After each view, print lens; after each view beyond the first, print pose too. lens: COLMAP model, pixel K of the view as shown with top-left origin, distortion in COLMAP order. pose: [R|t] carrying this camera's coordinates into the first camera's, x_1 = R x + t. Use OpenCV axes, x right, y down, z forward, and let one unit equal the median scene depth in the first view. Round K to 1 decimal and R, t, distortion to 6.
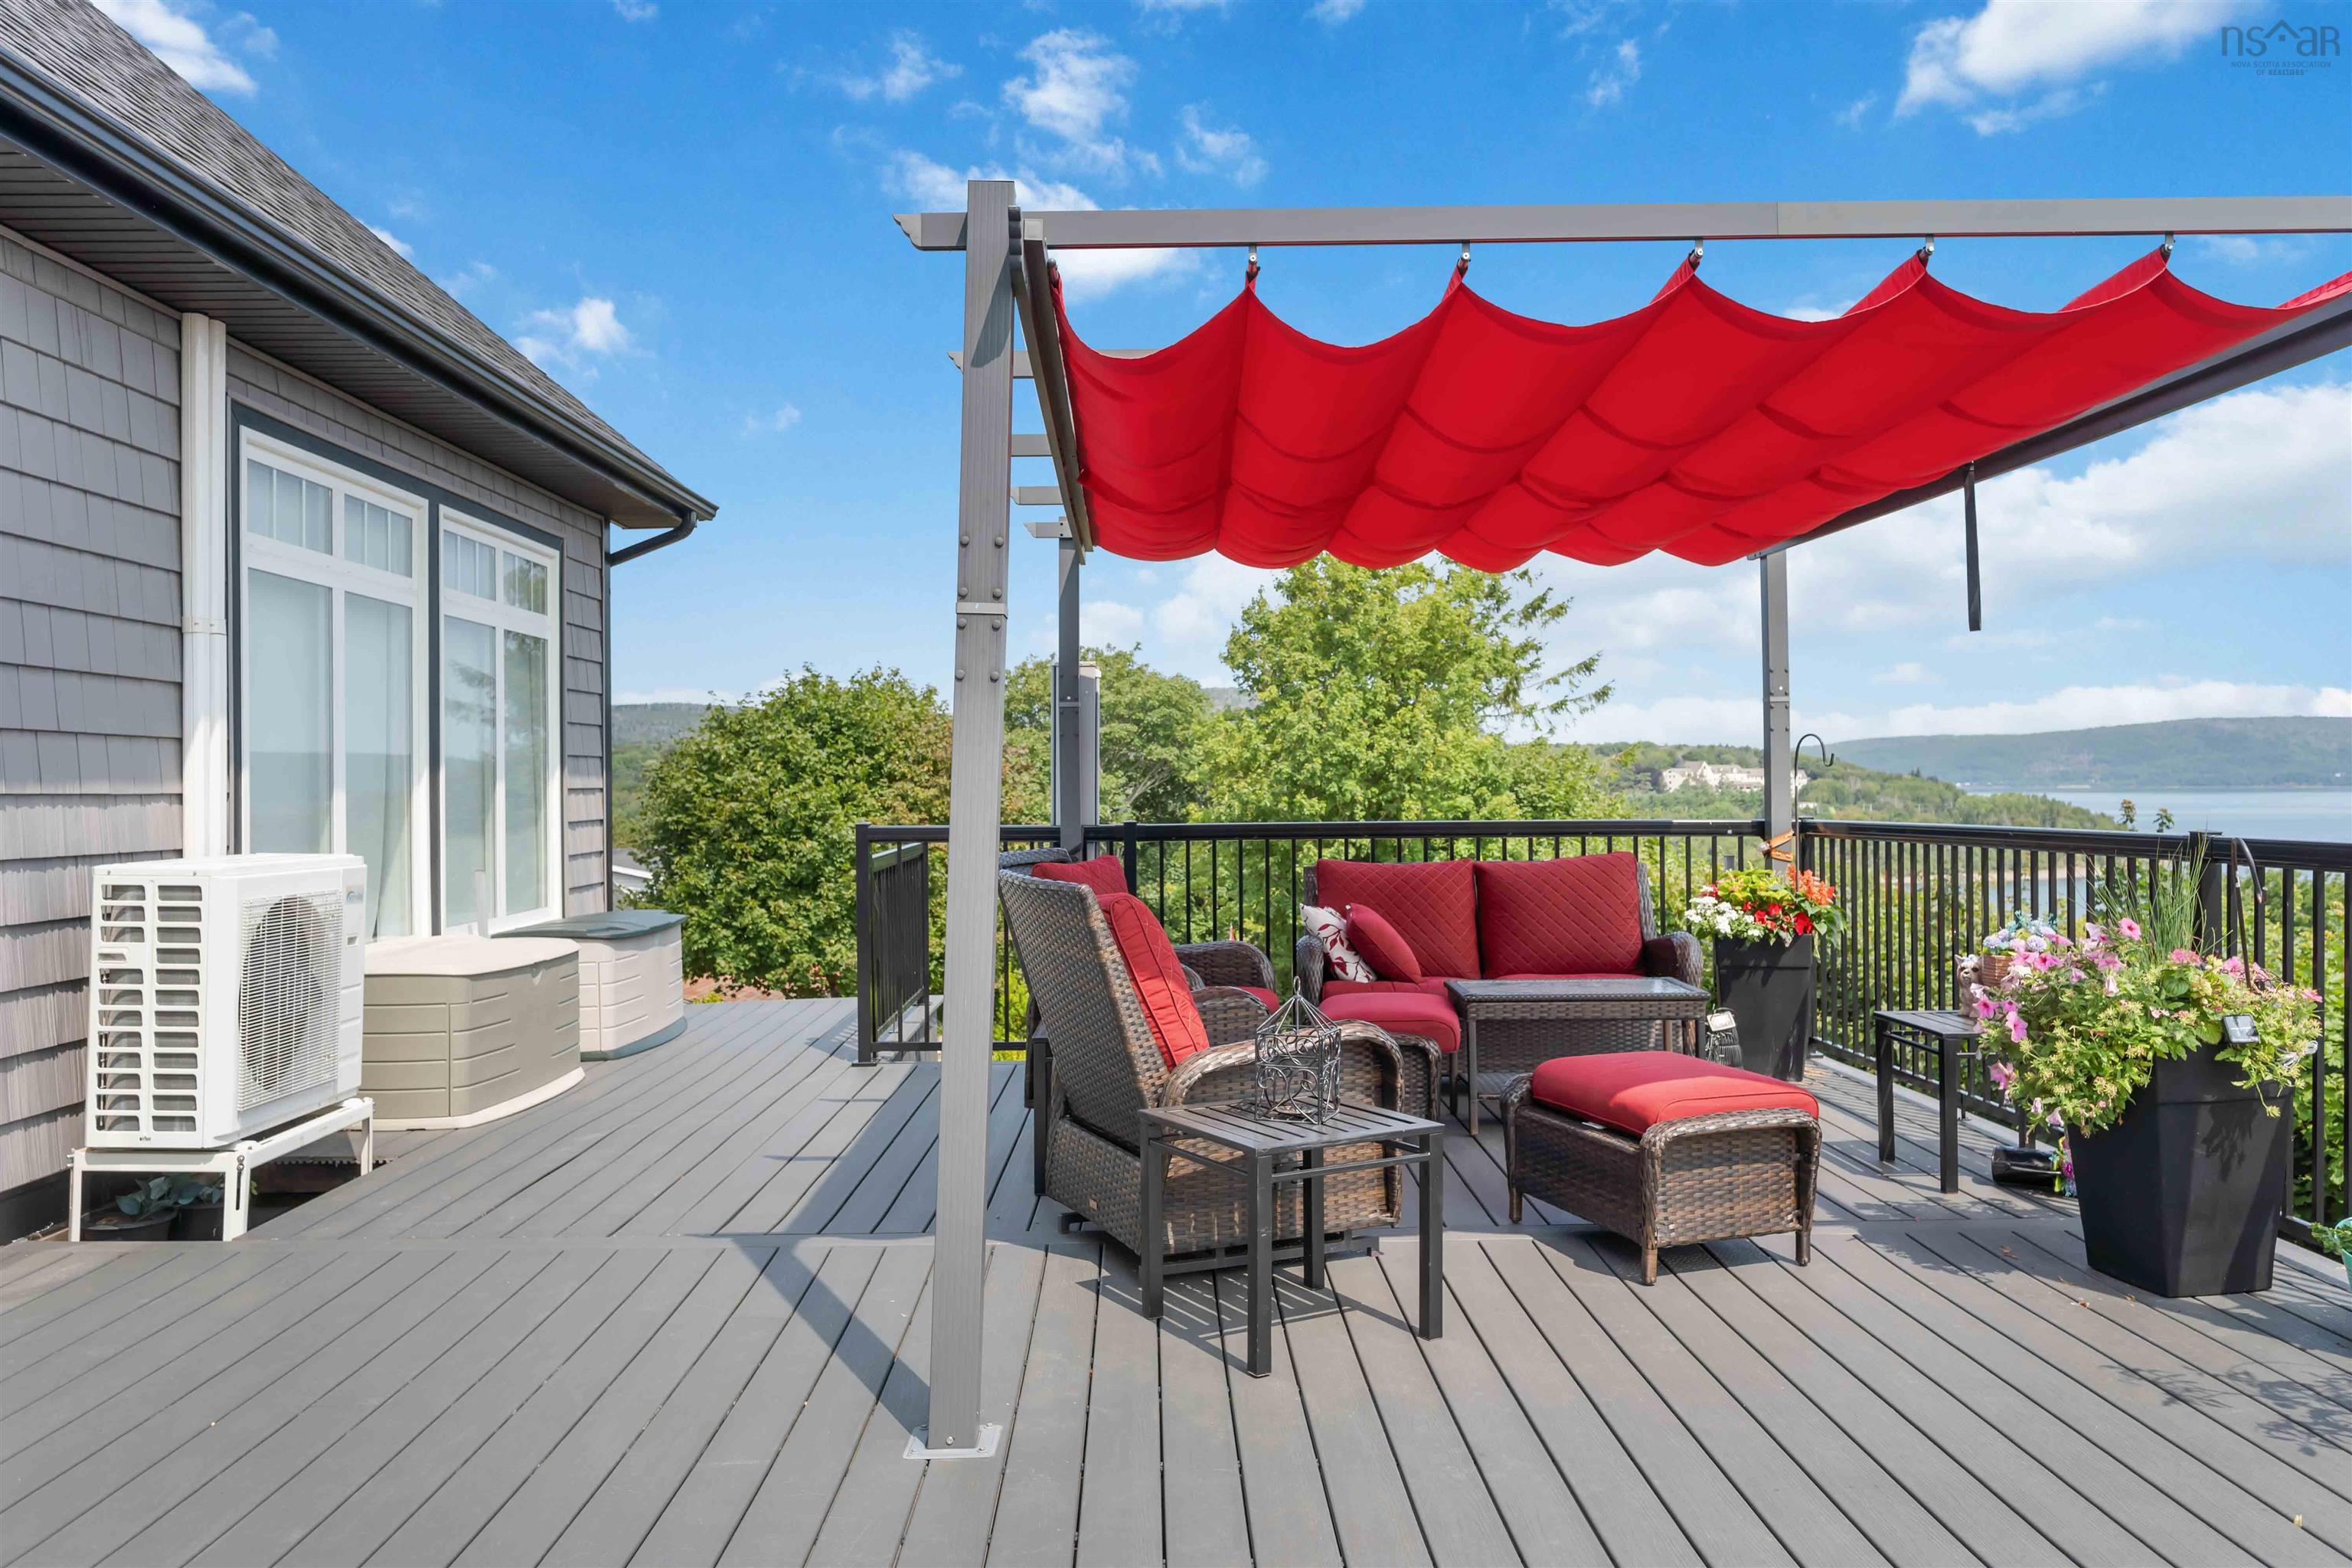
lens RADIAL K [[1777.9, 0, 1168.8], [0, 1777.9, 750.6], [0, 0, 1]] dist [-0.013100, 0.013509]
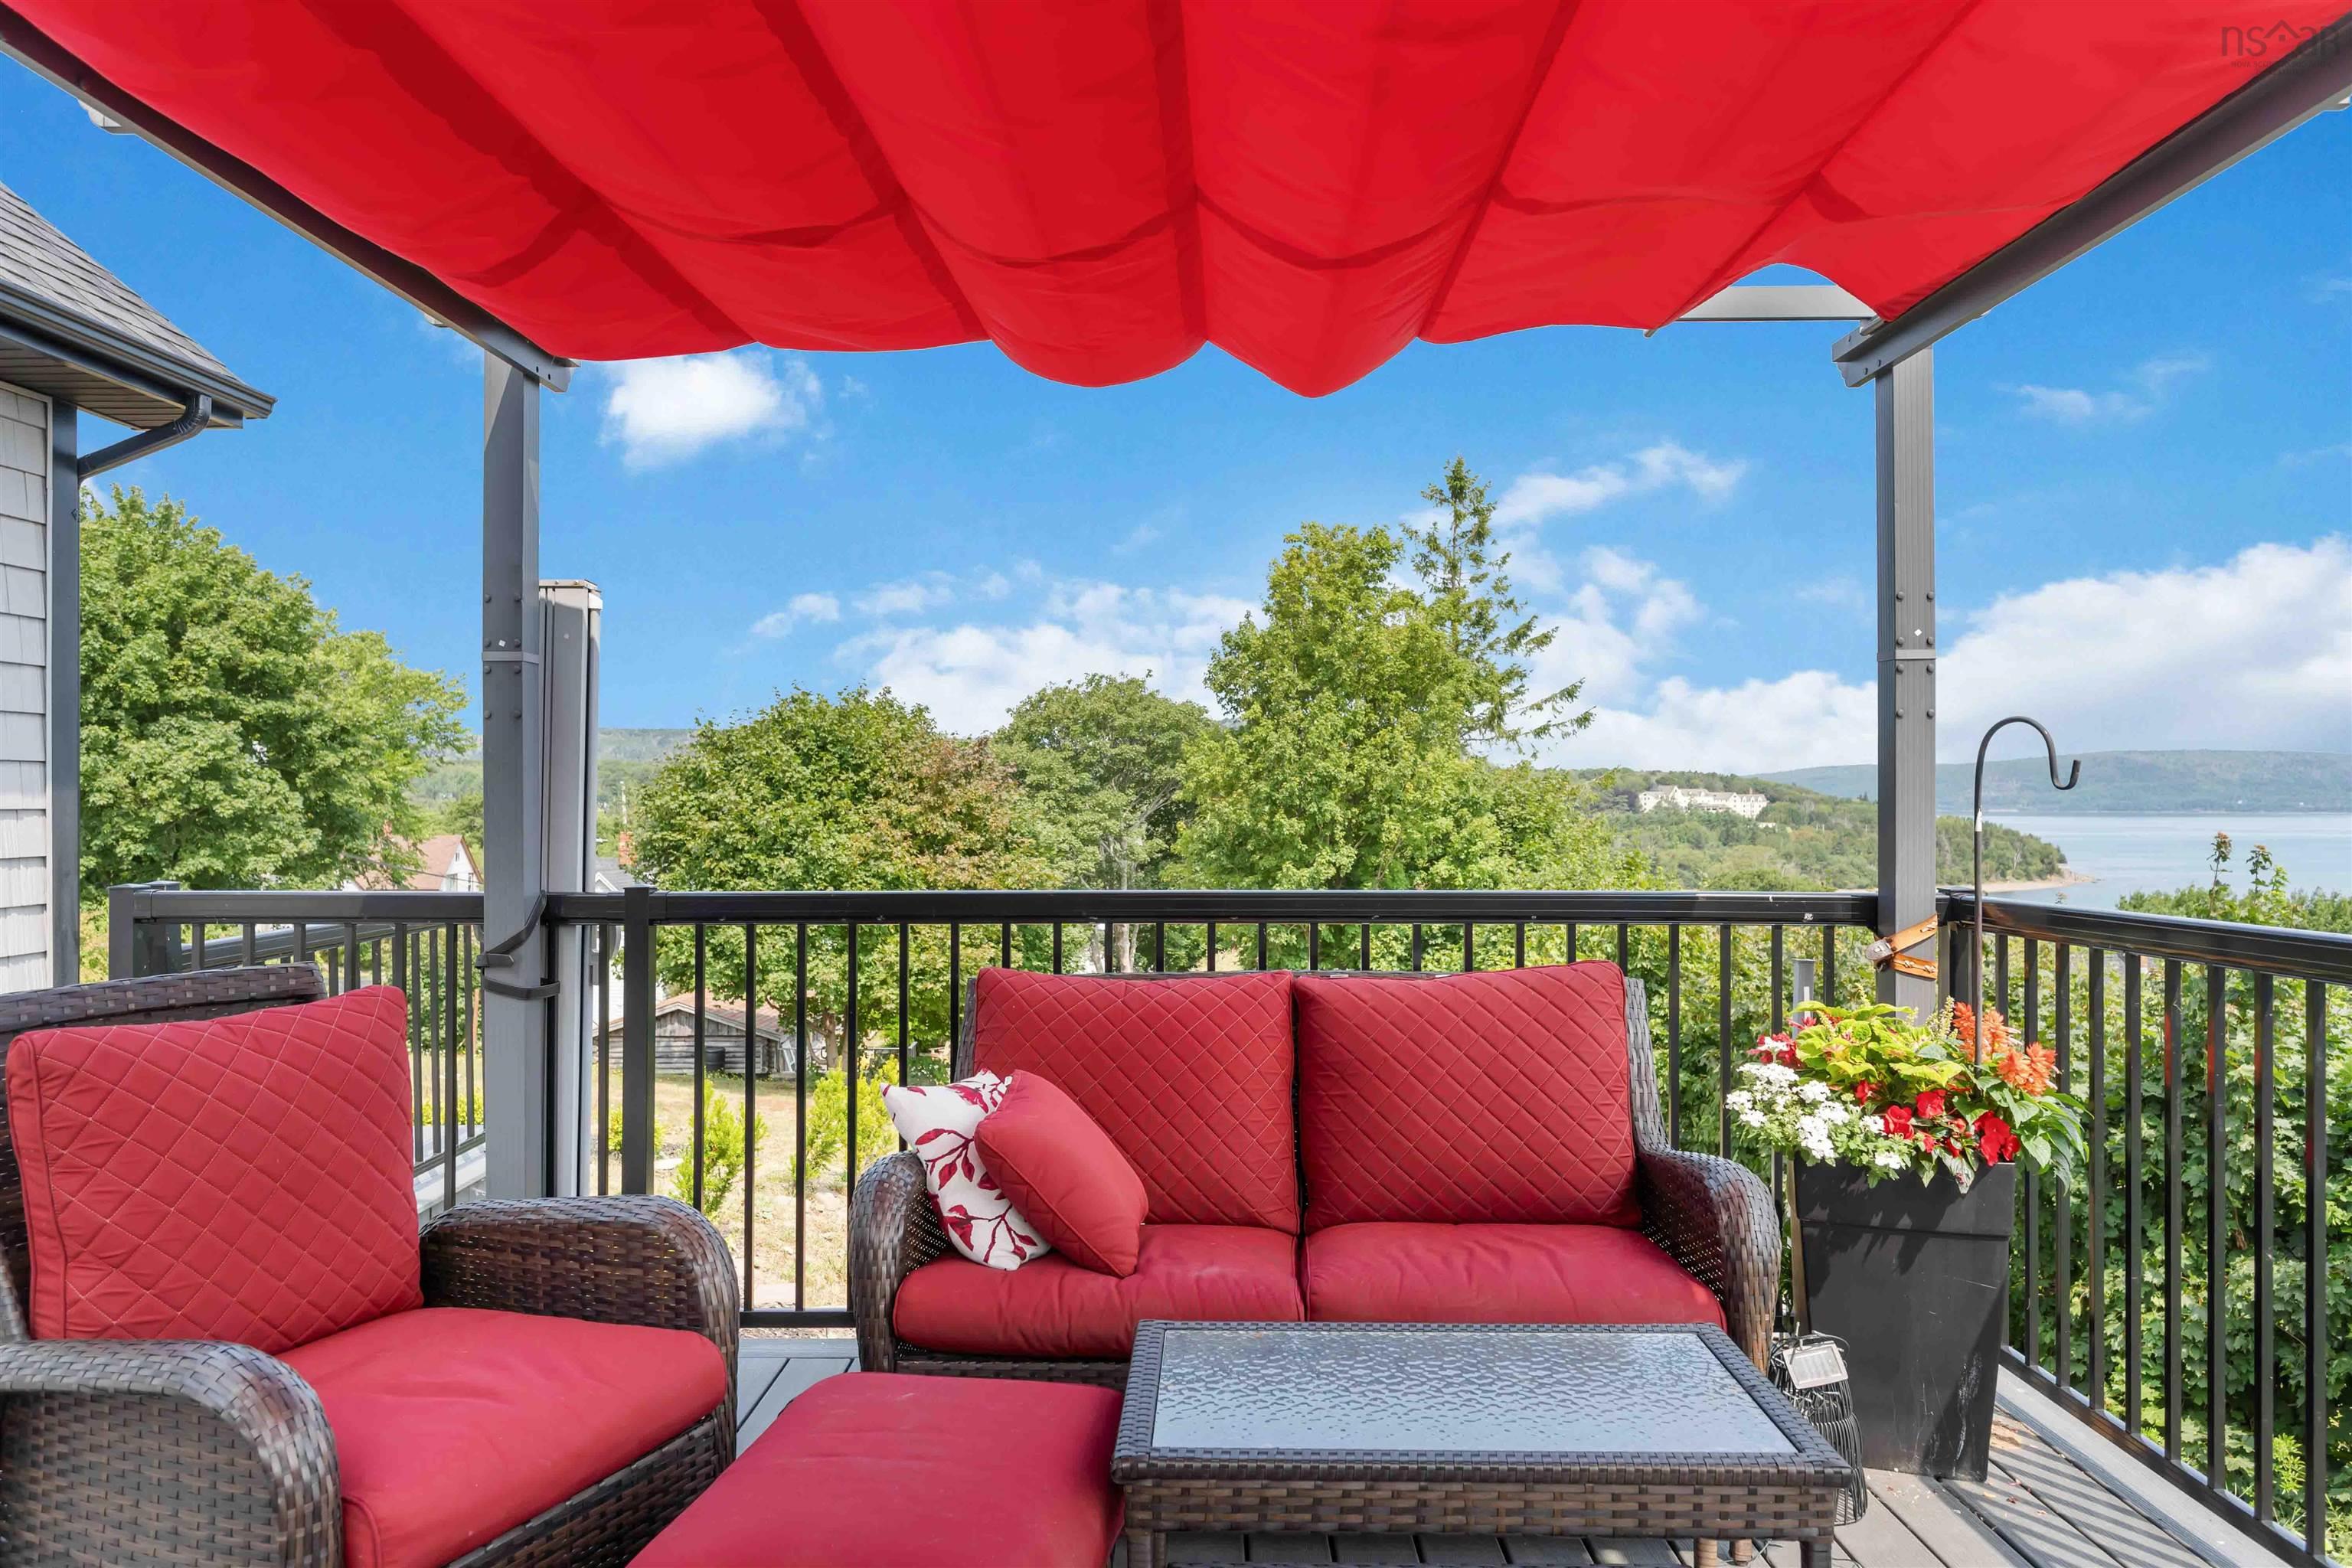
lens RADIAL K [[1581.8, 0, 1173.8], [0, 1581.8, 789.9], [0, 0, 1]] dist [-0.004553, 0.004354]
pose [[0.999857, 0.007764, -0.015022, 0.140526], [-0.007594, 0.999907, 0.011333, 0.005543], [0.015108, -0.011217, 0.999823, 0.544507]]
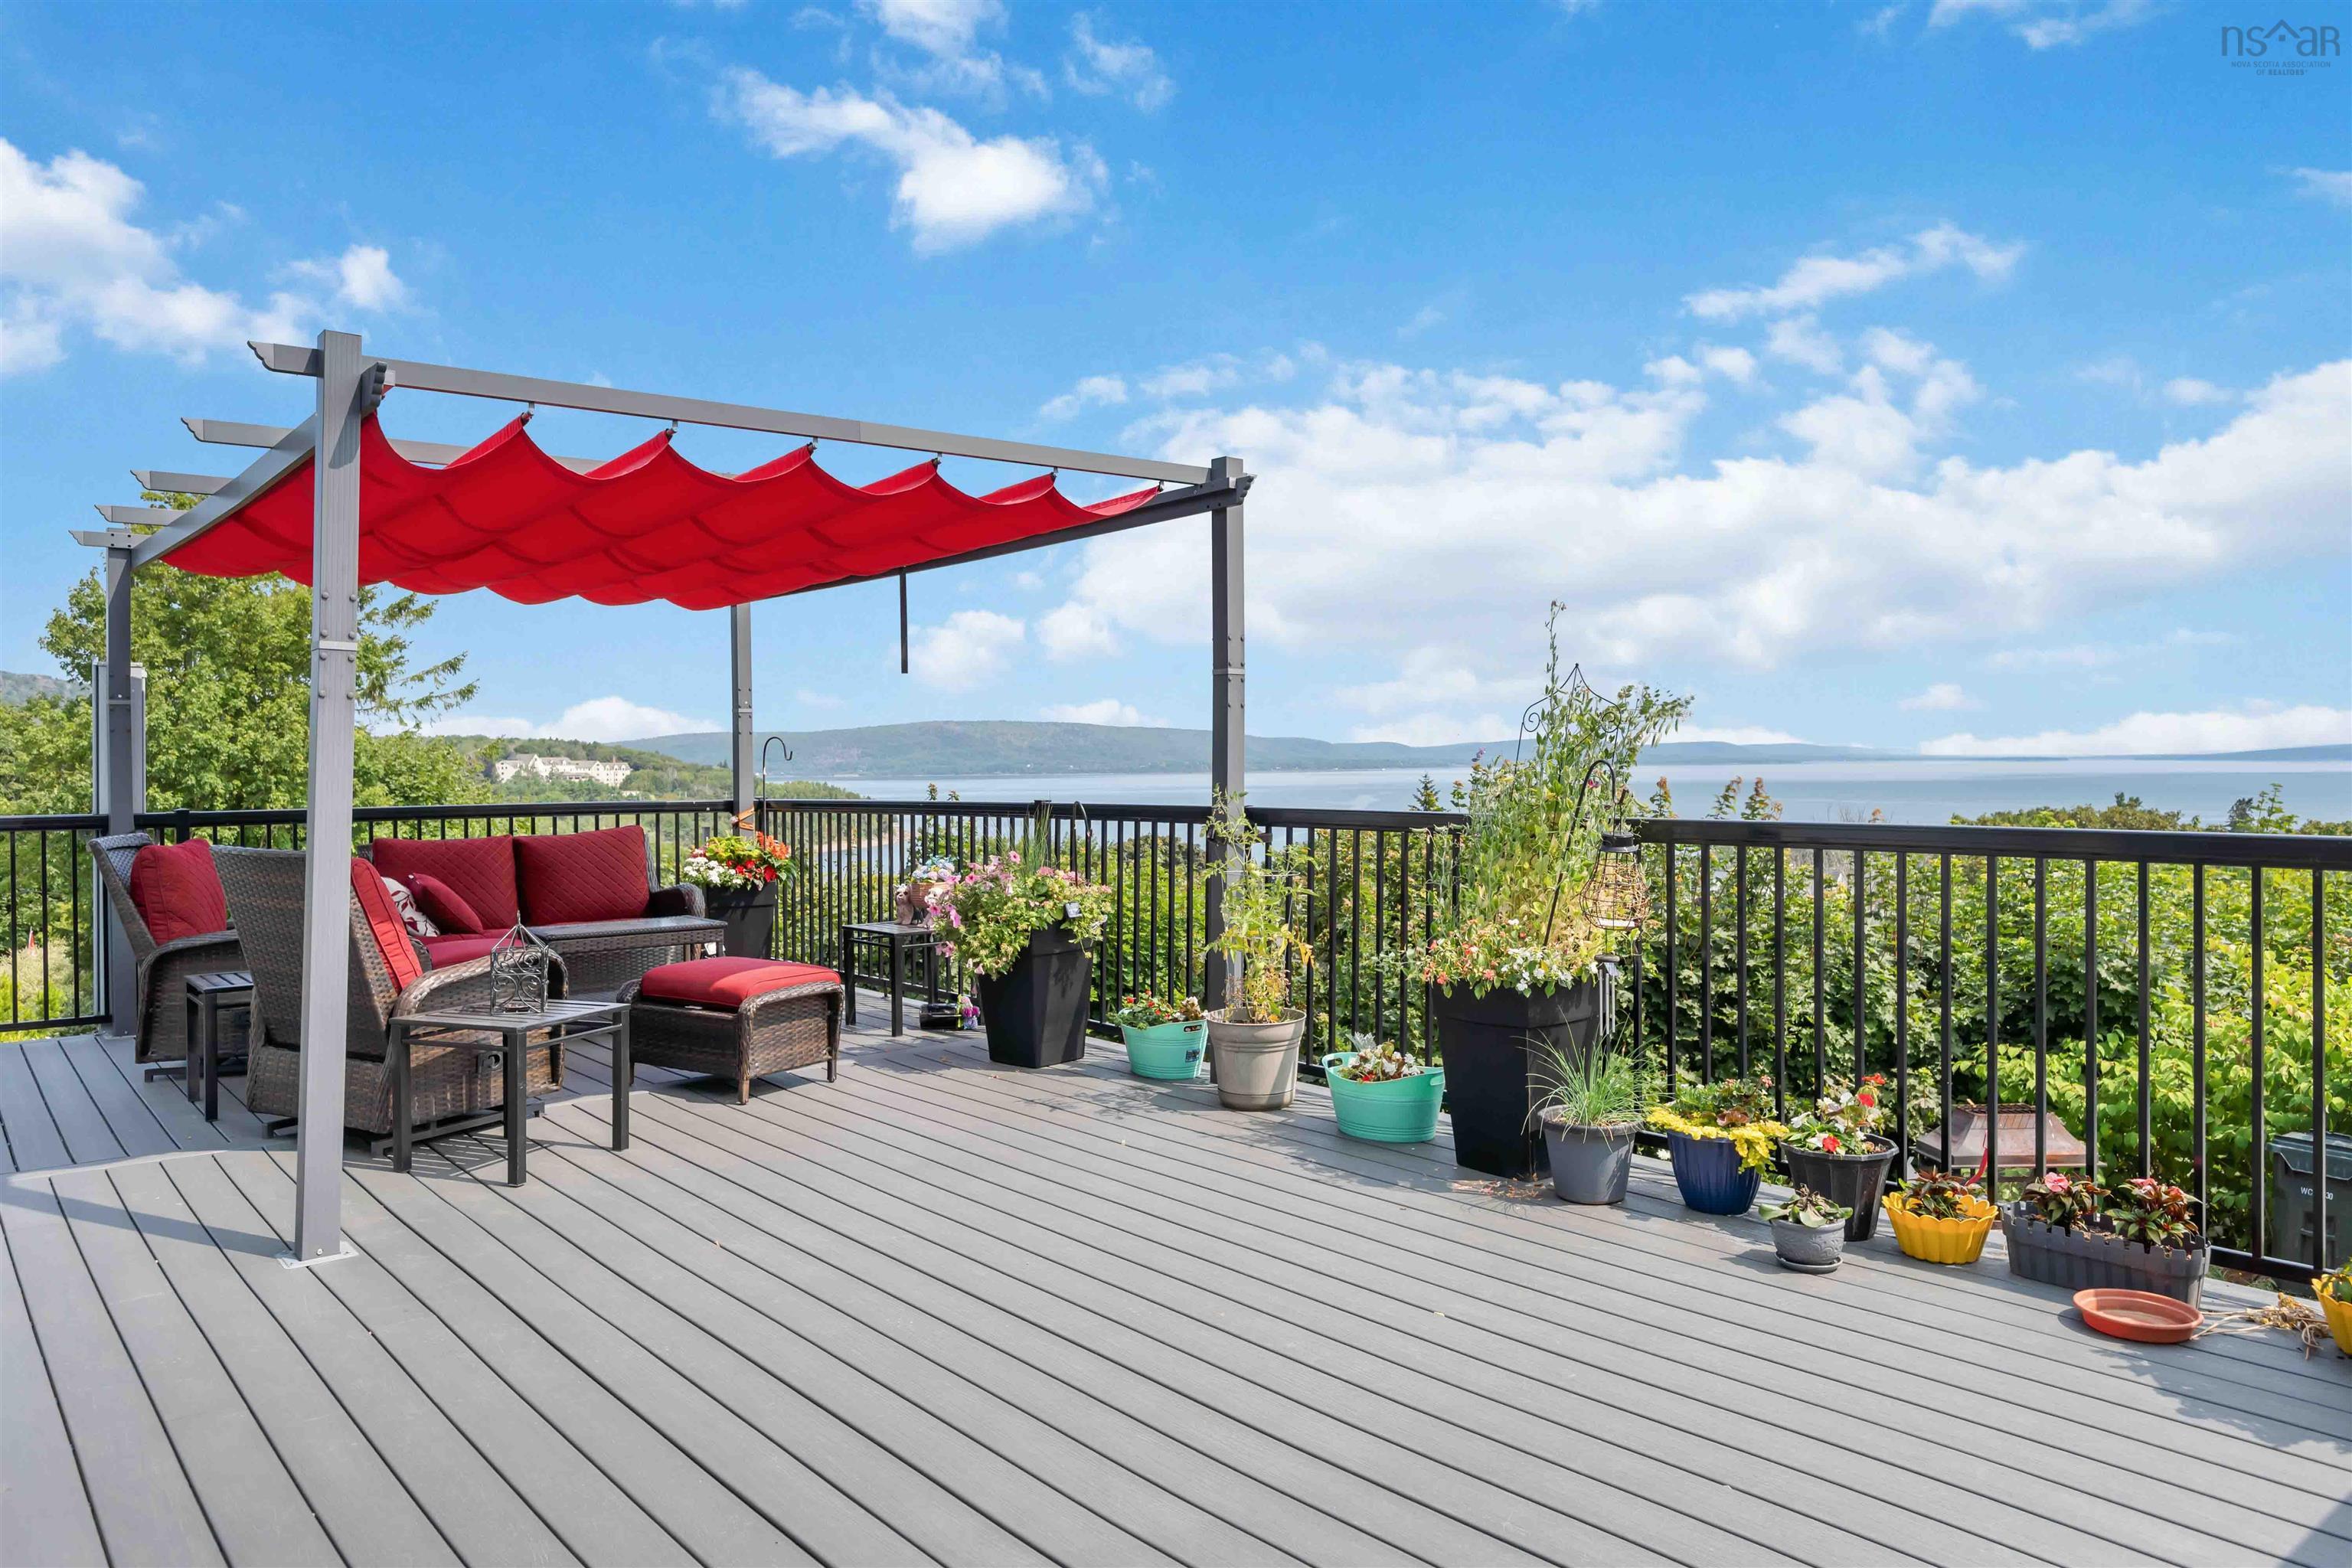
lens RADIAL K [[1581.8, 0, 1182.0], [0, 1581.8, 761.3], [0, 0, 1]] dist [-0.004553, 0.004354]
pose [[0.778355, 0.000839, 0.627823, -0.153983], [-0.007423, 0.999942, 0.007866, -0.002218], [-0.627780, -0.010782, 0.778316, -0.150513]]
